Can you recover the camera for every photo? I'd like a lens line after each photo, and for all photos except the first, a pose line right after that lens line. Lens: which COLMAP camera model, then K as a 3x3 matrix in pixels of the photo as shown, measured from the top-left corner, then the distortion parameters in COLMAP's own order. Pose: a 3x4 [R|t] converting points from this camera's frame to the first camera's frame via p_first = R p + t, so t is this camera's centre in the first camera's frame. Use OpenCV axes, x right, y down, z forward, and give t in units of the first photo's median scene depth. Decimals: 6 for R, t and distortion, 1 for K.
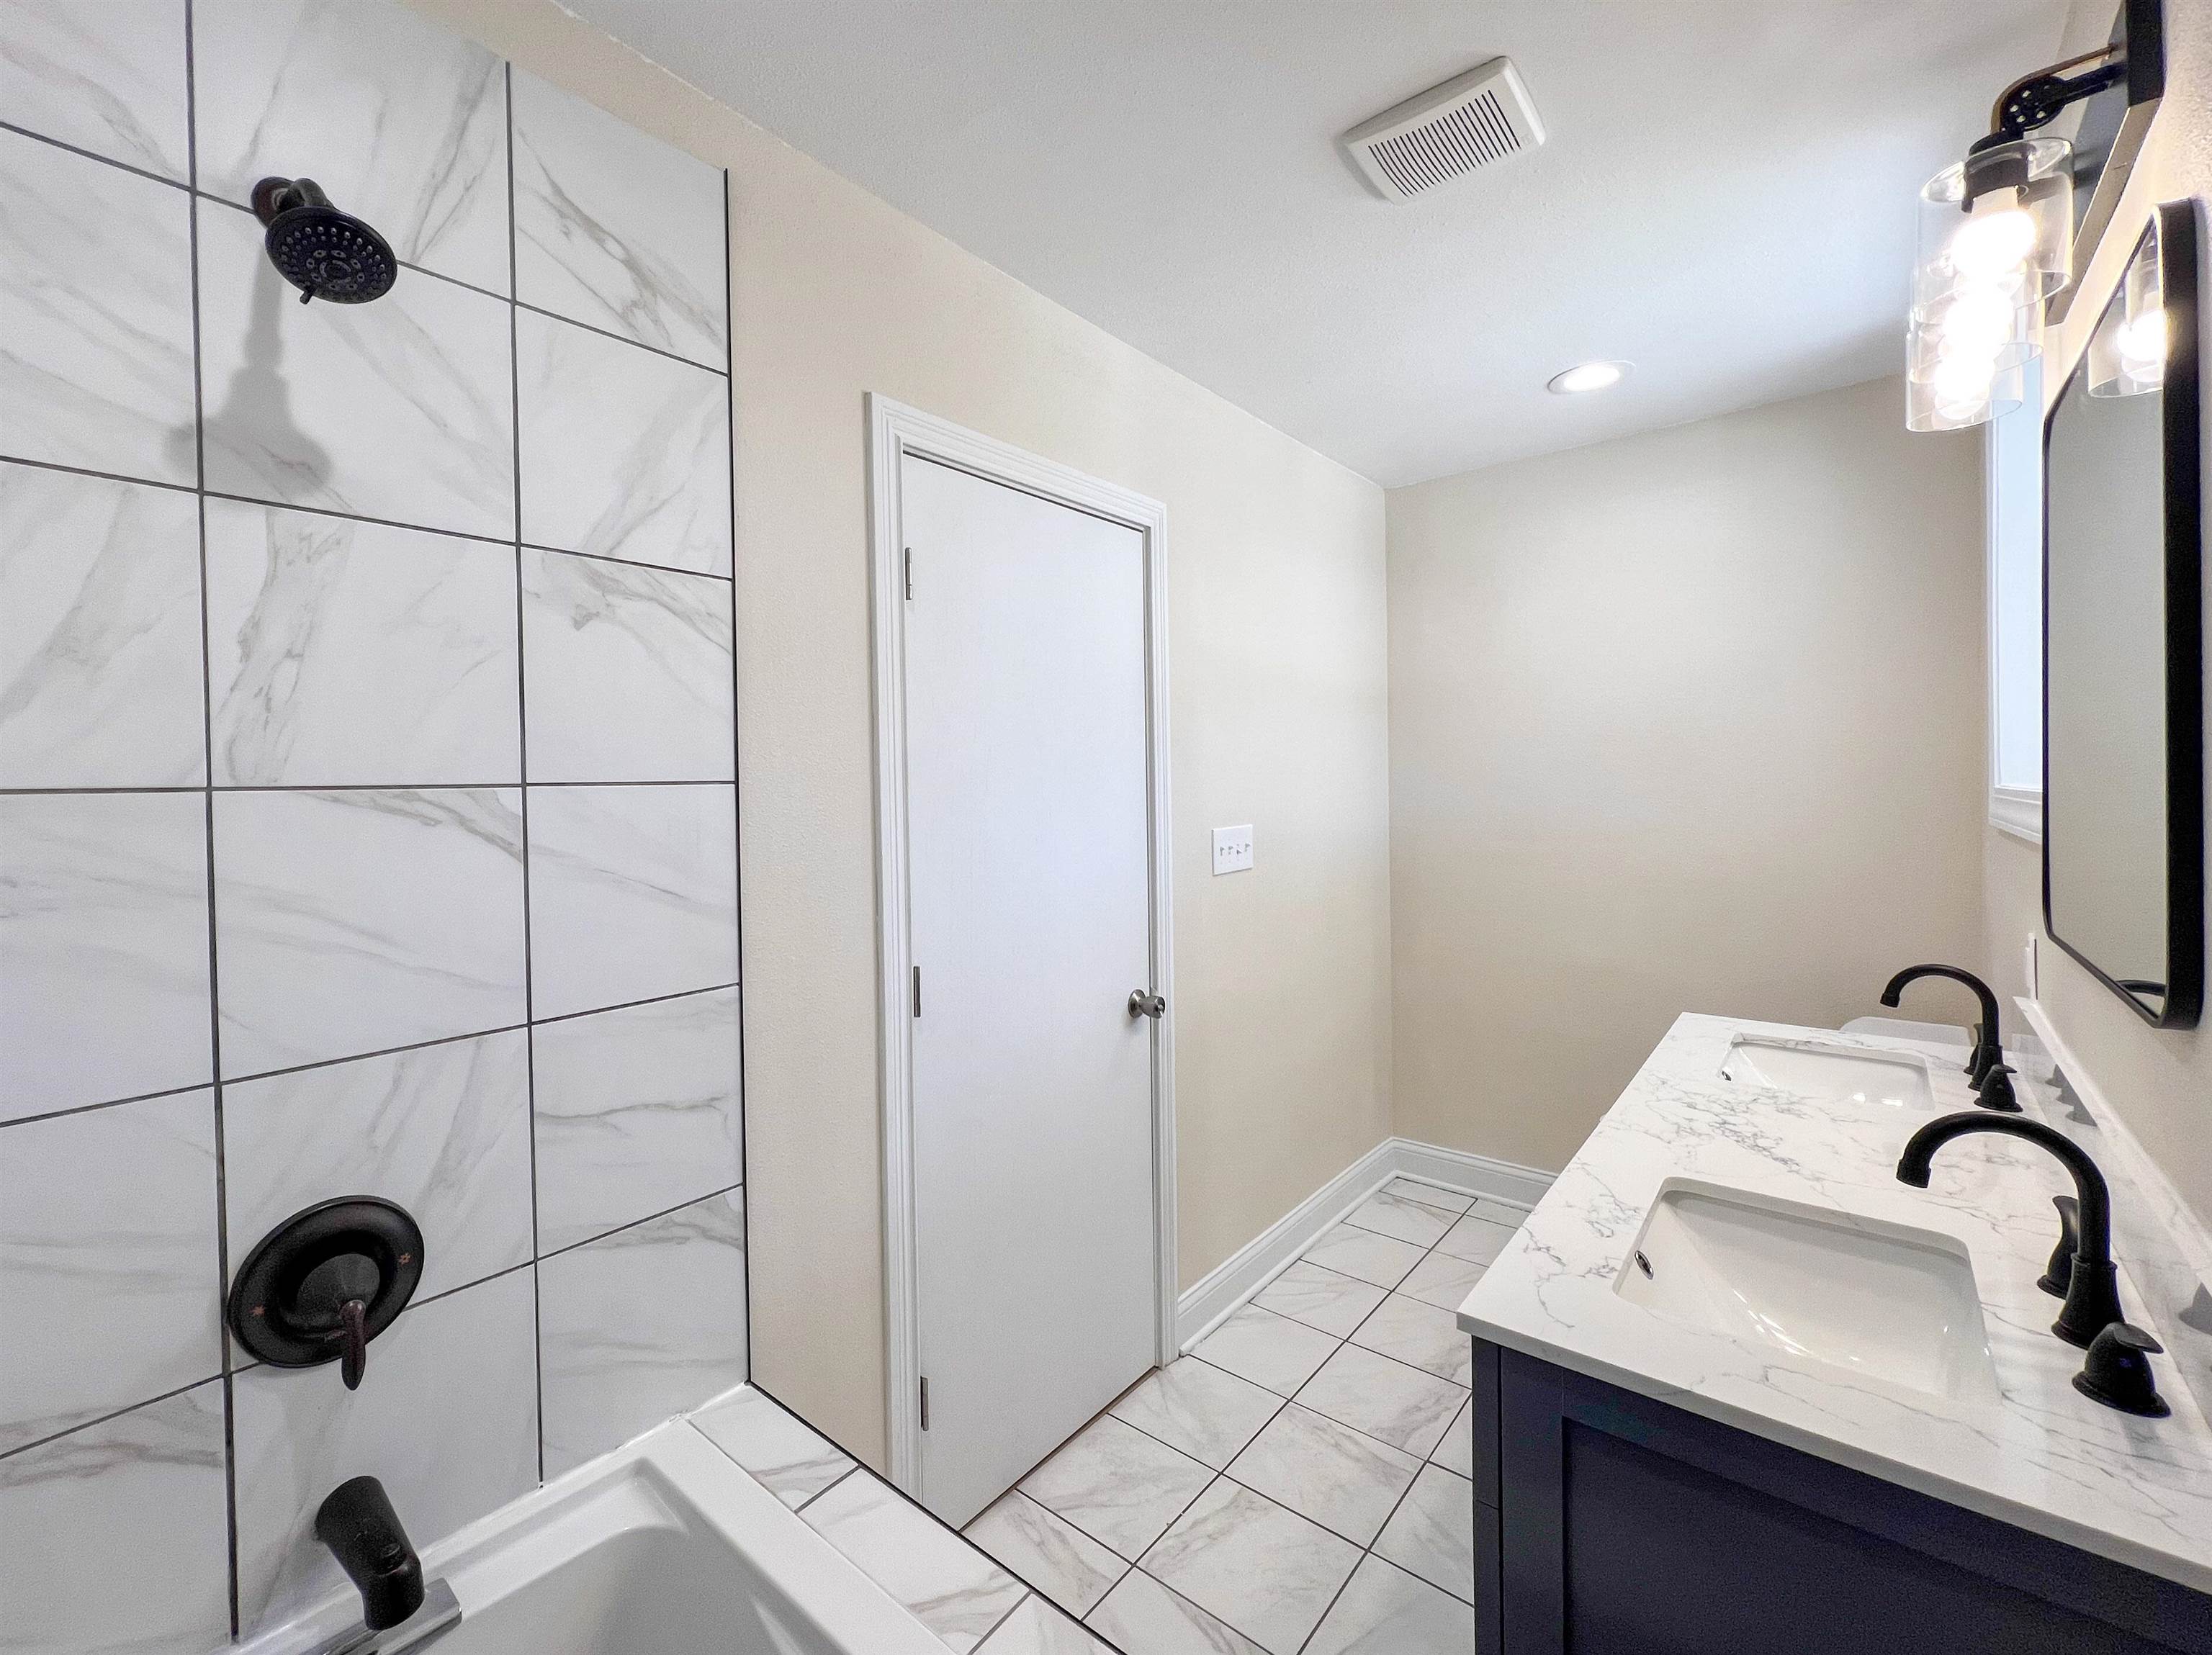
lens RADIAL K [[877.5, 0, 1078.3], [0, 877.5, 796.0], [0, 0, 1]] dist [-0.002494, -0.000565]
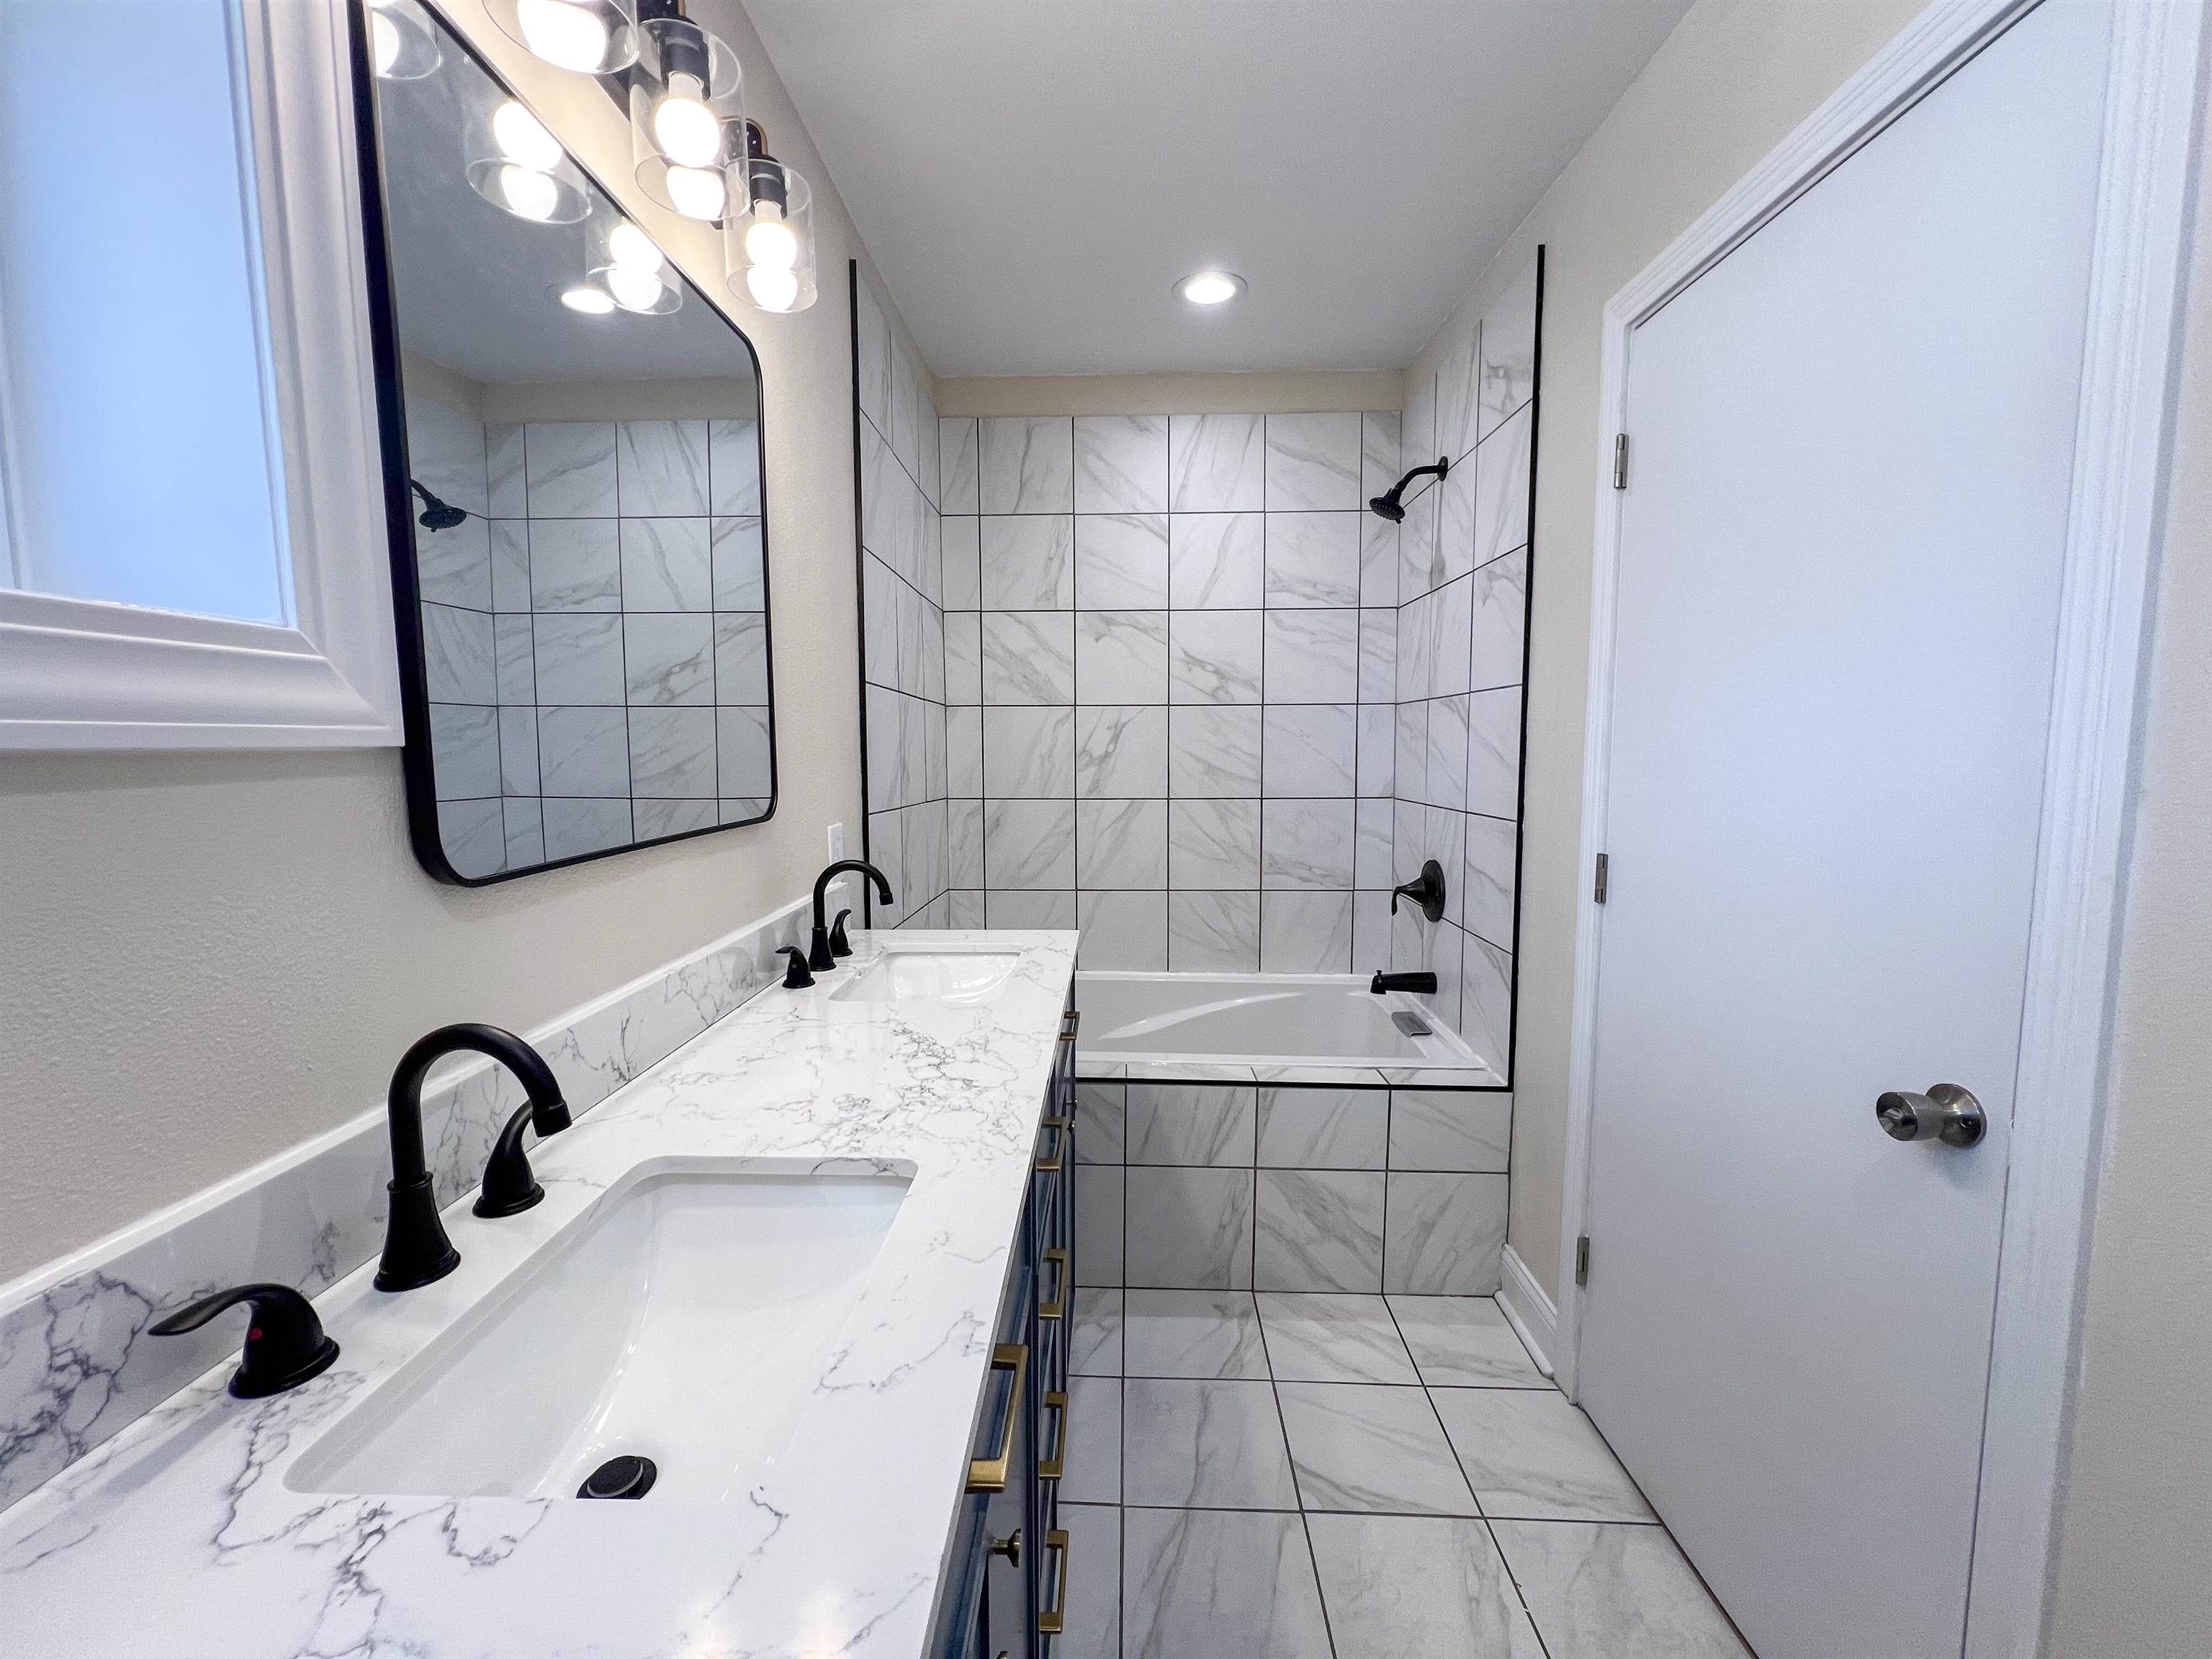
lens RADIAL K [[877.6, 0, 1099.7], [0, 877.6, 827.0], [0, 0, 1]] dist [-0.002494, -0.000565]
pose [[-0.769133, 0.074050, -0.634784, 1.128883], [0.005659, 0.994015, 0.109099, 0.050856], [0.639064, 0.080319, -0.764949, 1.714080]]
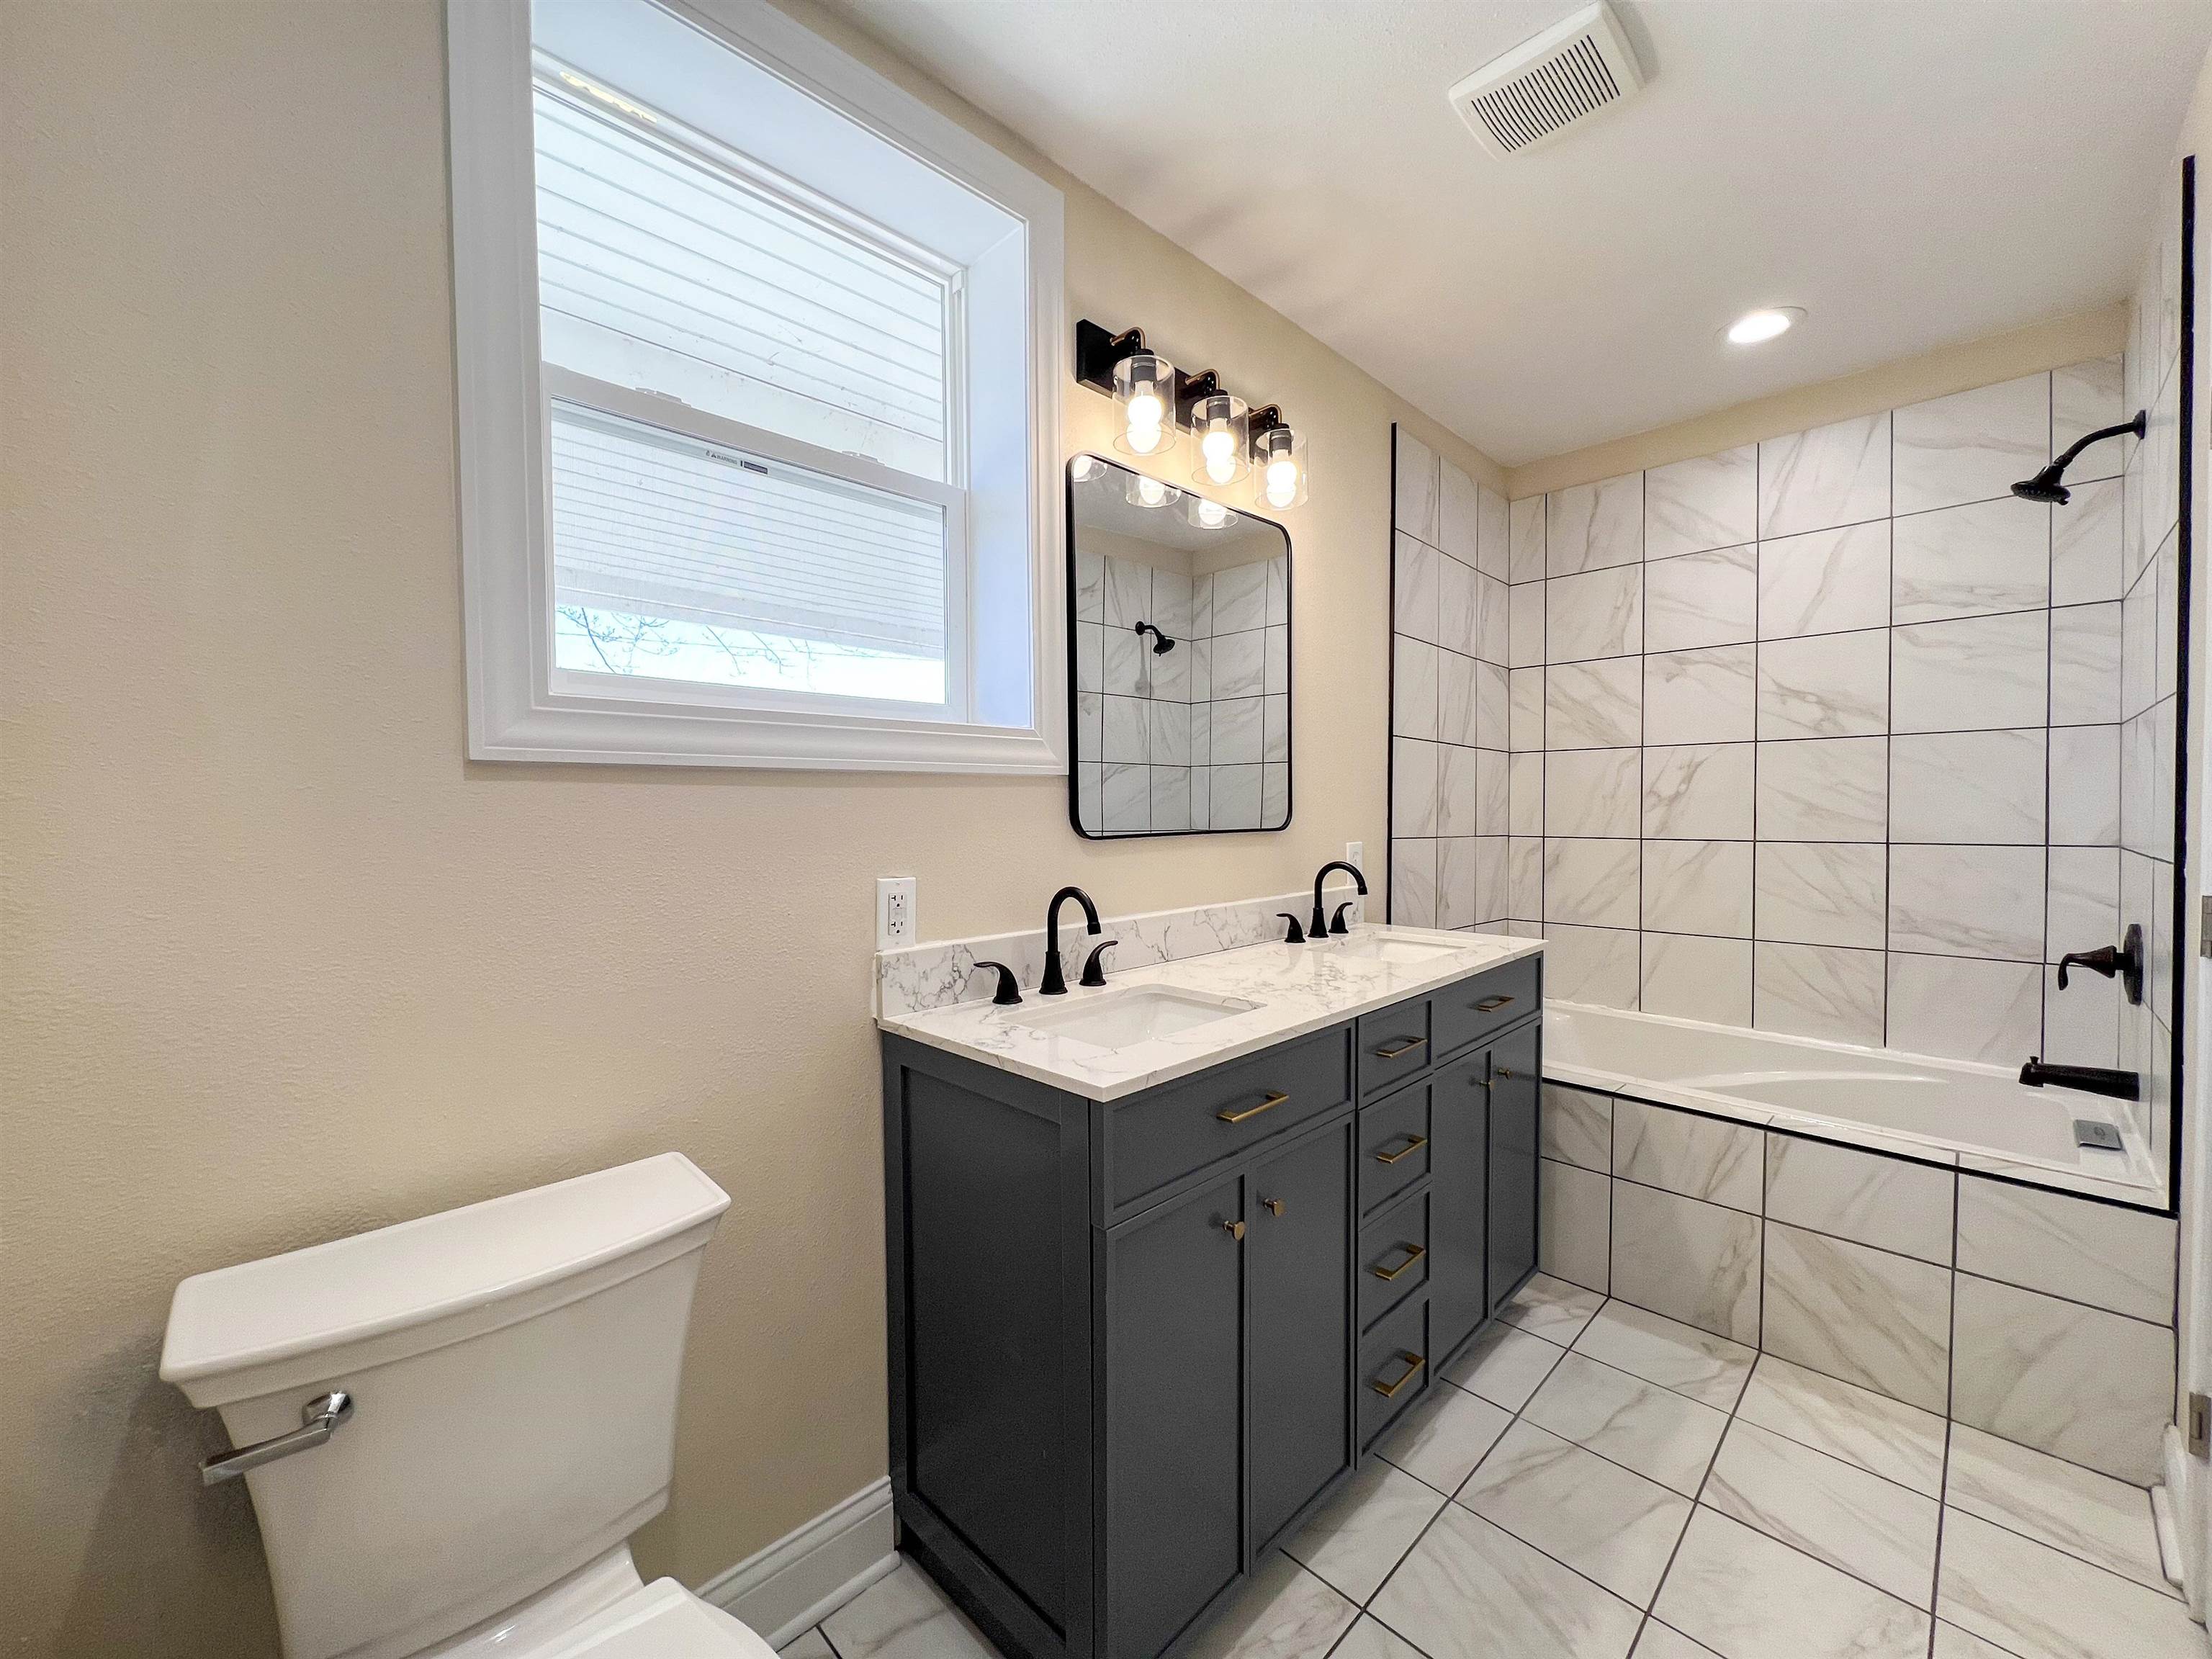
lens RADIAL K [[877.6, 0, 1102.6], [0, 877.6, 822.6], [0, 0, 1]] dist [-0.002494, -0.000565]
pose [[-0.997699, 0.017504, 0.065495, 0.977845], [0.019348, 0.999431, 0.027625, 0.093656], [-0.064974, 0.028829, -0.997470, 2.296668]]
